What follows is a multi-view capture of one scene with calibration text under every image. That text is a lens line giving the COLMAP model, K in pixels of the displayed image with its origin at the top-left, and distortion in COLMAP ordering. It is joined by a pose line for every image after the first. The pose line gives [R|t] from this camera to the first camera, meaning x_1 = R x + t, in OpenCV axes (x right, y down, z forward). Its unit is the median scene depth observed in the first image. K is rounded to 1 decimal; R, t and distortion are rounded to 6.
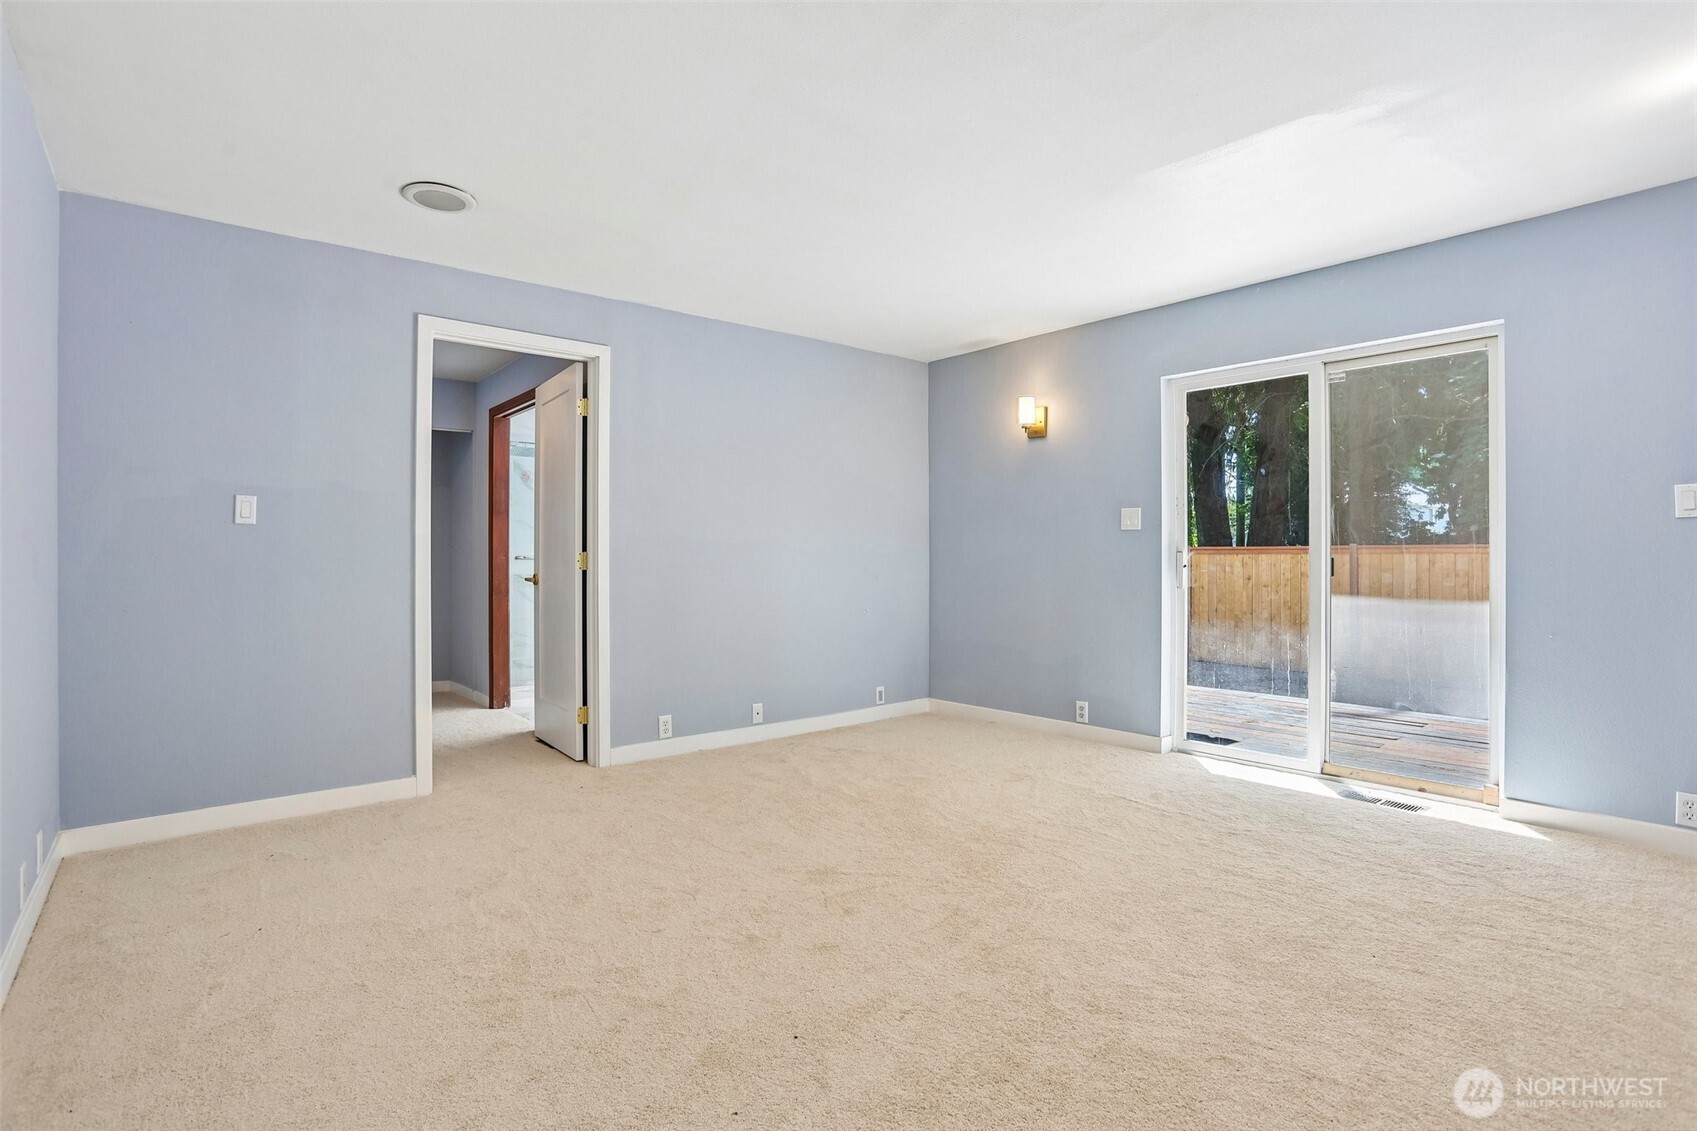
lens RADIAL K [[831.5, 0, 857.4], [0, 831.5, 559.5], [0, 0, 1]] dist [-0.028523, 0.002415]
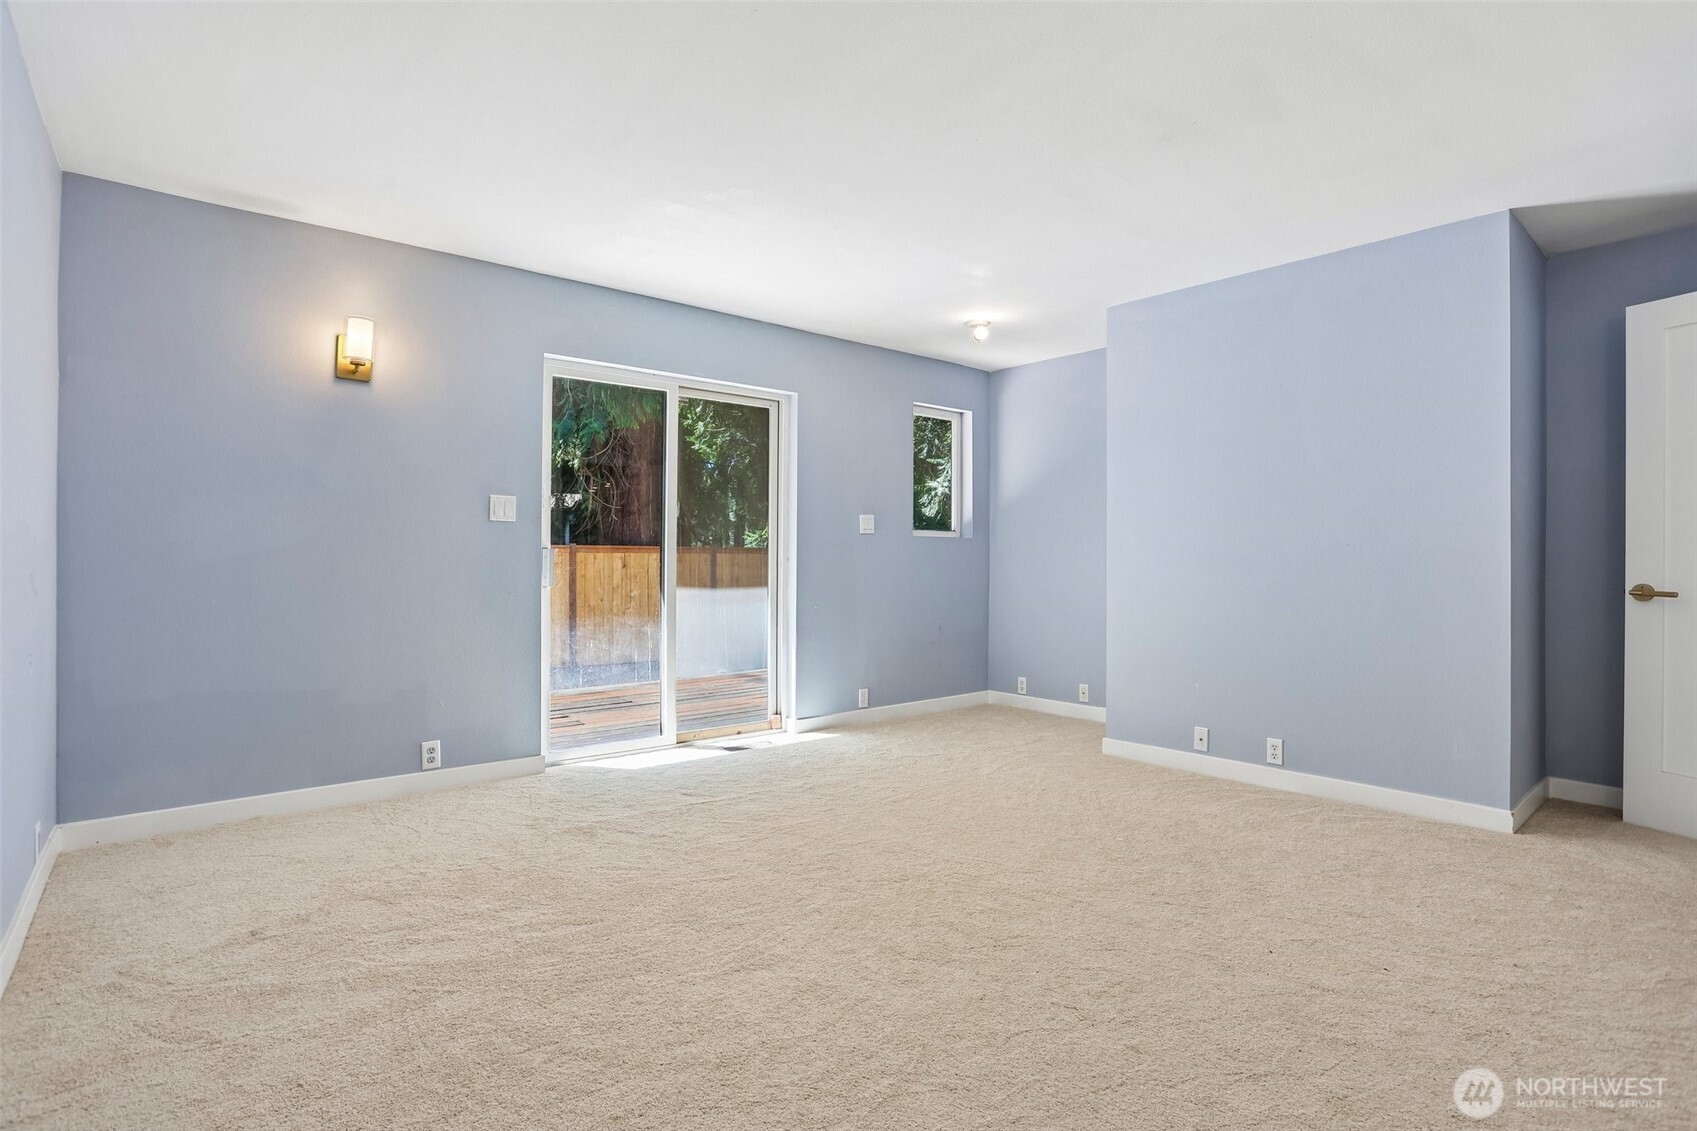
lens RADIAL K [[831.5, 0, 859.5], [0, 831.5, 565.9], [0, 0, 1]] dist [-0.028523, 0.002415]
pose [[0.021771, -0.014861, 0.999653, -0.583758], [-0.008084, 0.999854, 0.015041, -0.007222], [-0.999730, -0.008408, 0.021648, 0.713054]]
